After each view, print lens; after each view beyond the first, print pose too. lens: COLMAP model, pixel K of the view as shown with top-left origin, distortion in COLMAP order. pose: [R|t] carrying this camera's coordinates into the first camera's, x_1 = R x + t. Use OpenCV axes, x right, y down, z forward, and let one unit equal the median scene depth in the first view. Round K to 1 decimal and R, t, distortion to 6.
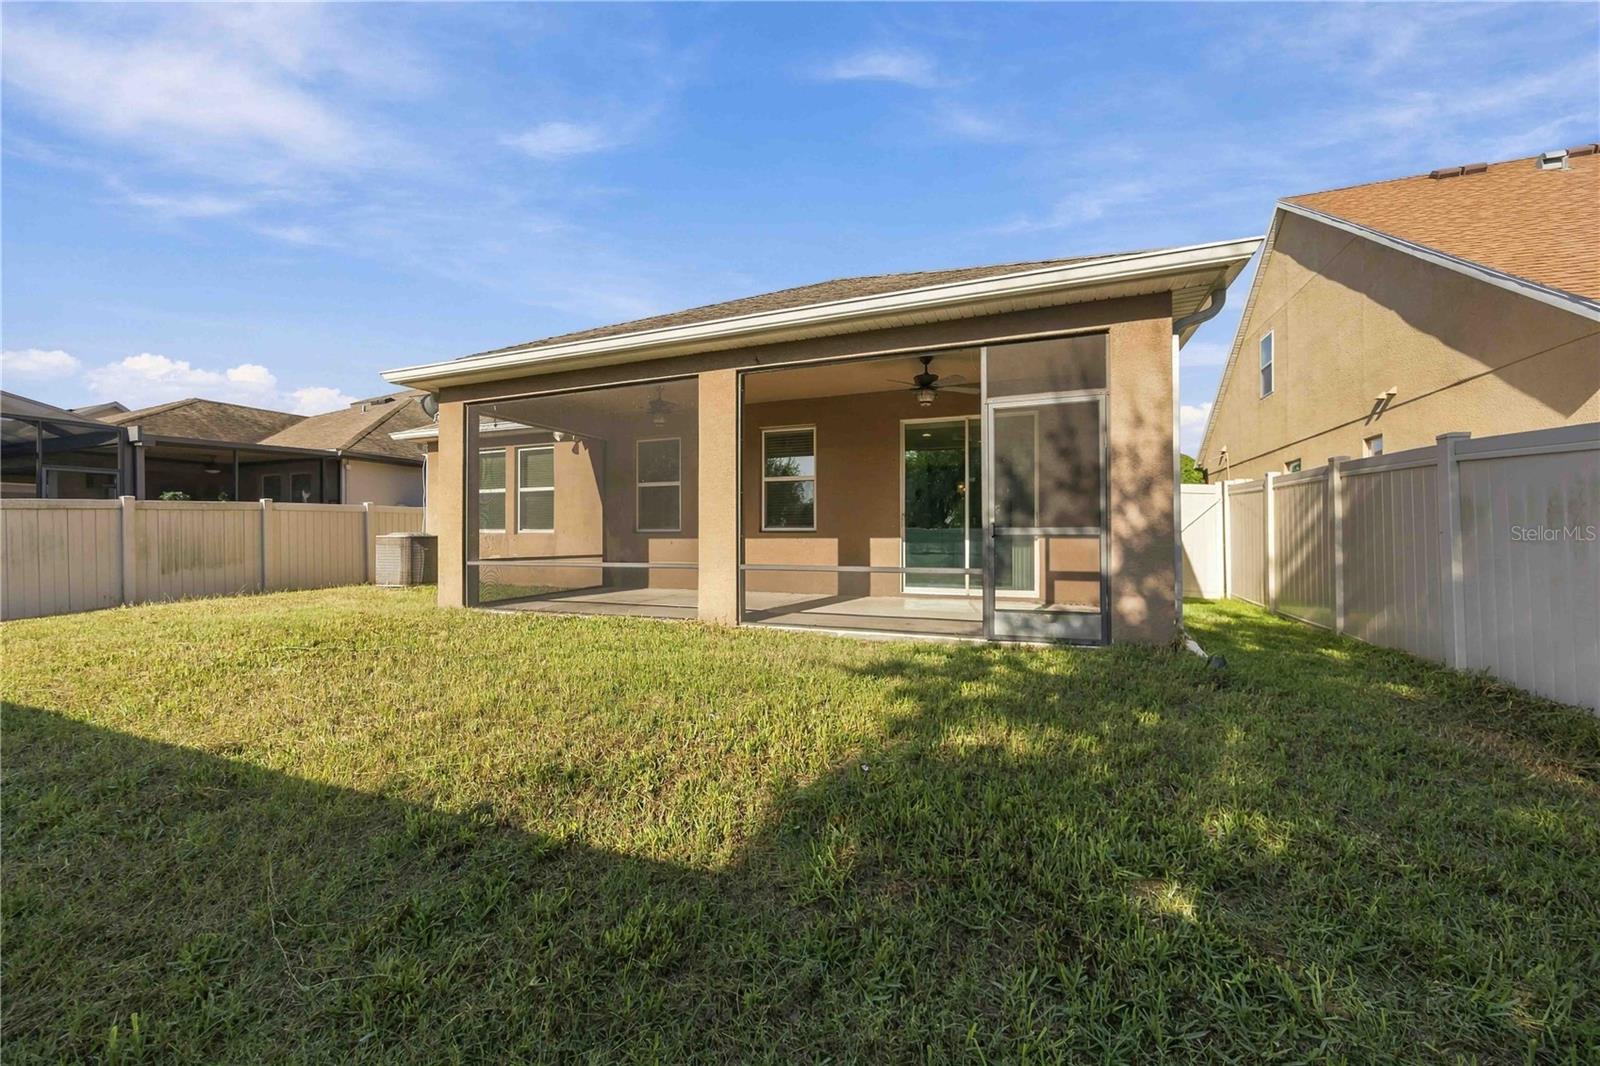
lens RADIAL K [[605.4, 0, 808.5], [0, 605.4, 533.1], [0, 0, 1]] dist [-0.003082, 0.000324]
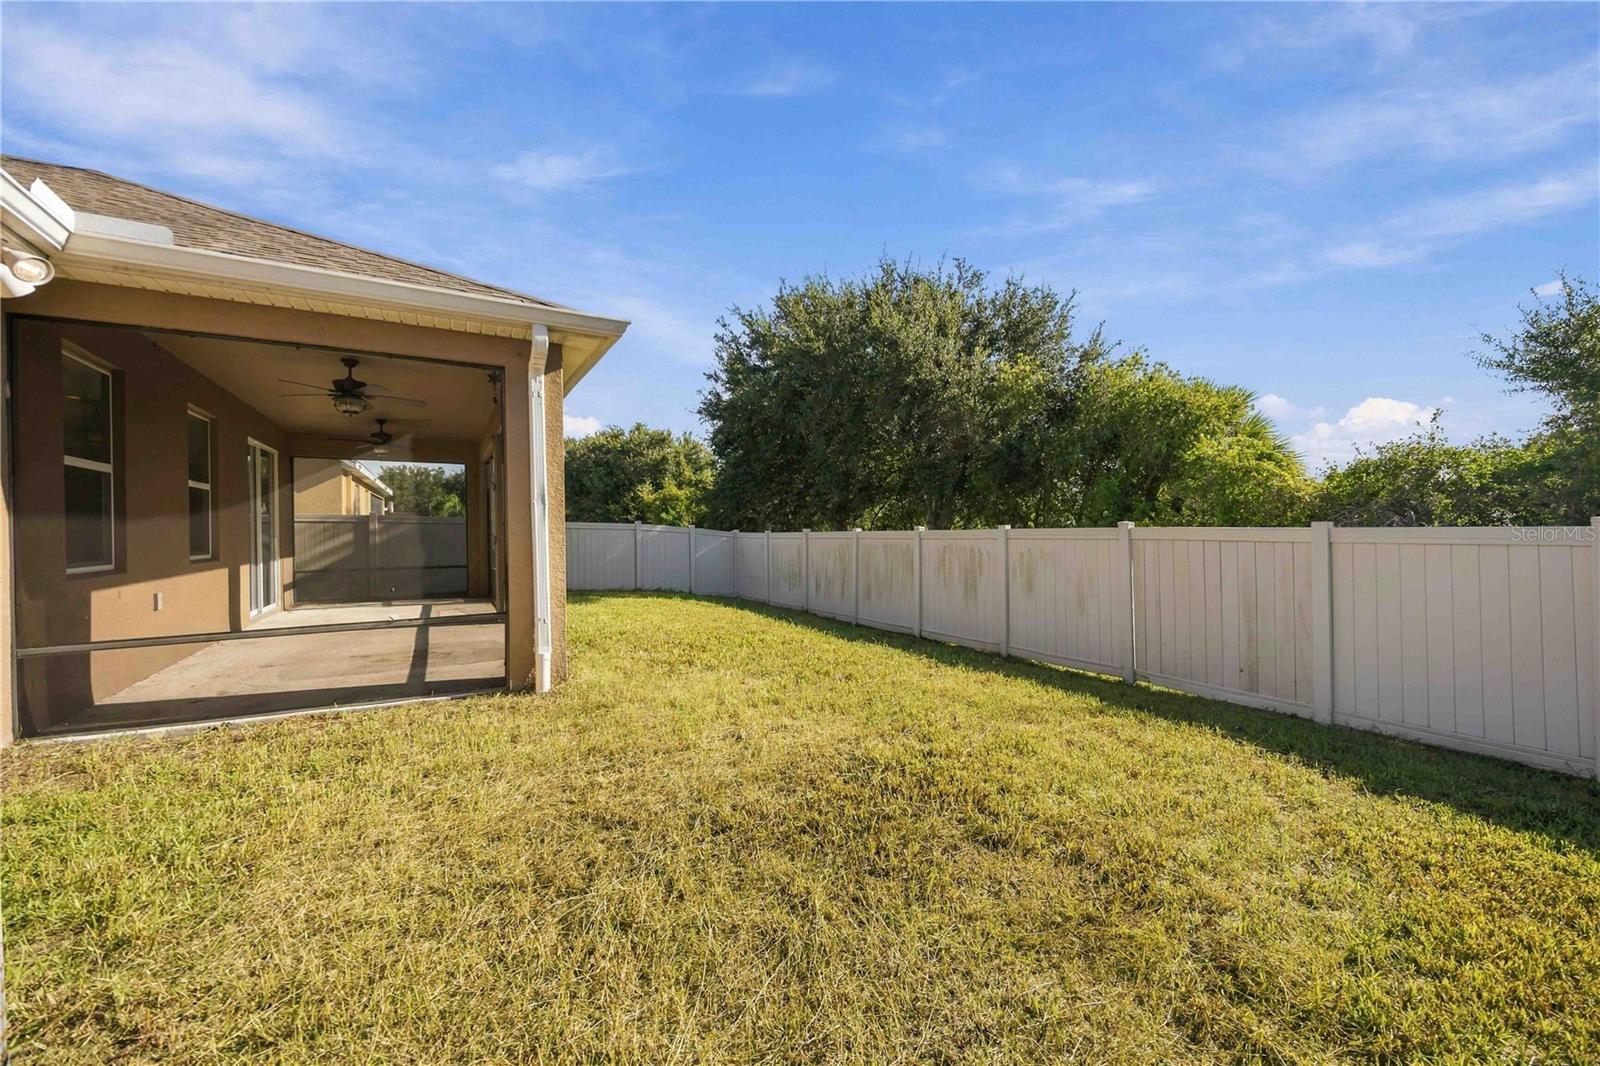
lens RADIAL K [[605.4, 0, 791.6], [0, 605.4, 530.6], [0, 0, 1]] dist [-0.003082, 0.000324]
pose [[-0.779098, 0.010008, 0.626823, -0.976006], [0.010055, 0.999943, -0.003468, -0.029055], [-0.626822, 0.003601, -0.779154, 1.091635]]
